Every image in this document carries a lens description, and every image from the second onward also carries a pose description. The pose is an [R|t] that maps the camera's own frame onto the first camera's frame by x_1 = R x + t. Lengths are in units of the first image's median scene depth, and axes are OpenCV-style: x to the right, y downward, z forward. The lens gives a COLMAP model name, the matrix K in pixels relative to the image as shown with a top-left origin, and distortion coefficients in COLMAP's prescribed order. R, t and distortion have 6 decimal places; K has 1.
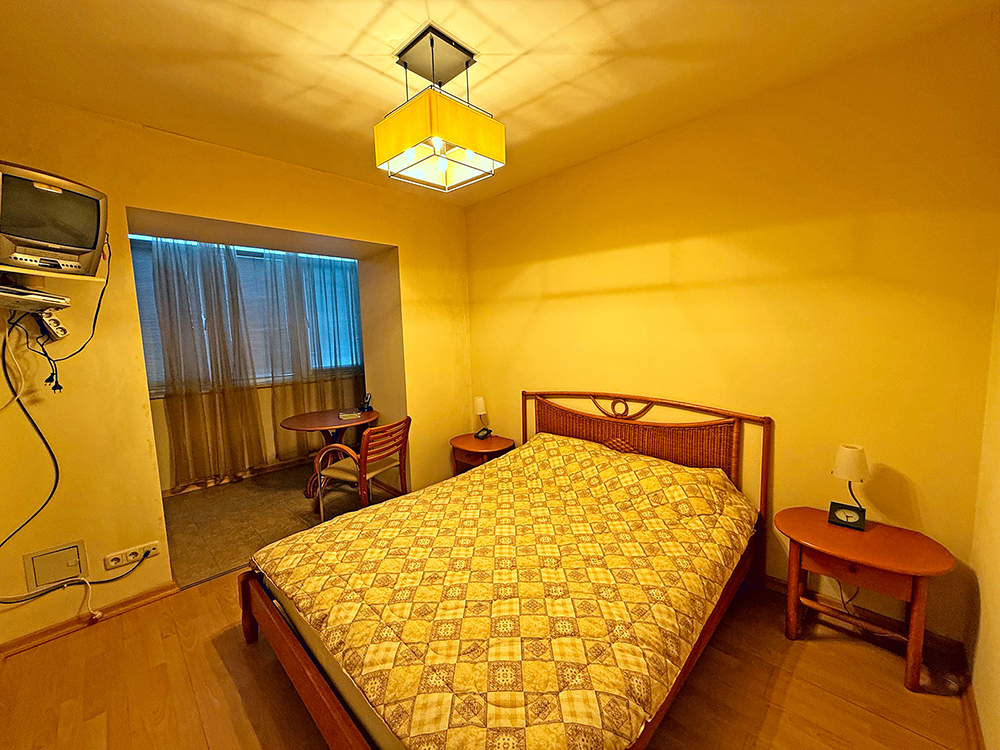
lens RADIAL K [[399.2, 0, 500.1], [0, 399.2, 371.0], [0, 0, 1]] dist [0.002715, -0.000197]
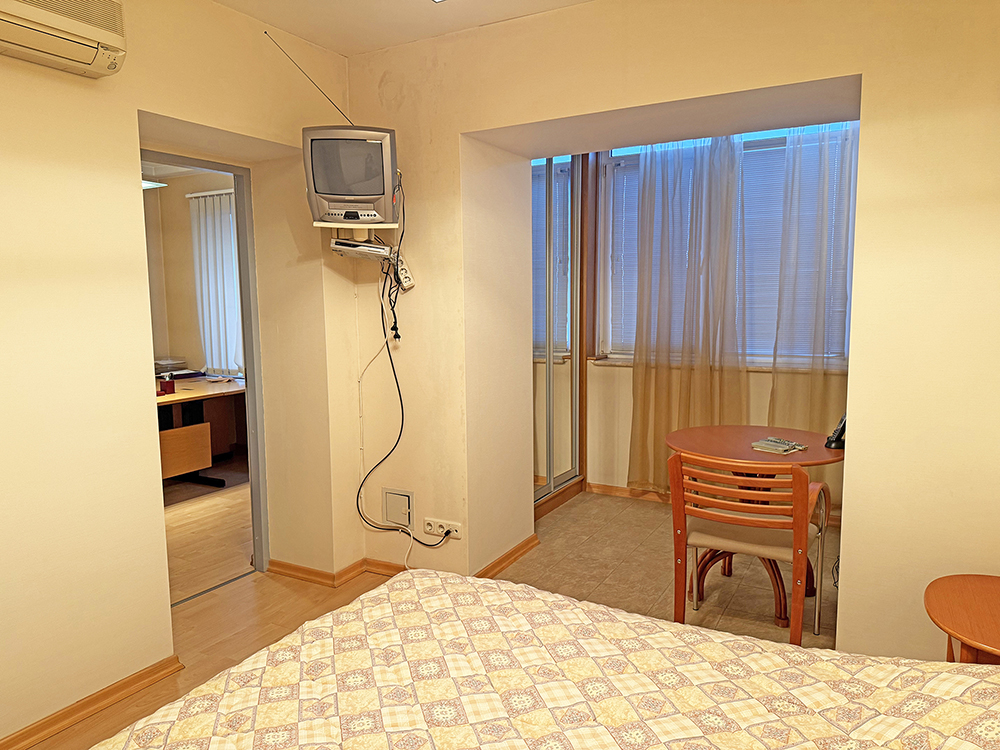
lens RADIAL K [[702.2, 0, 499.2], [0, 702.2, 380.2], [0, 0, 1]] dist [0.001947, -0.006072]
pose [[0.257033, 0.138082, -0.956487, 0.586186], [-0.085548, 0.989105, 0.119802, -0.072975], [0.962609, 0.051033, 0.266045, 0.683010]]
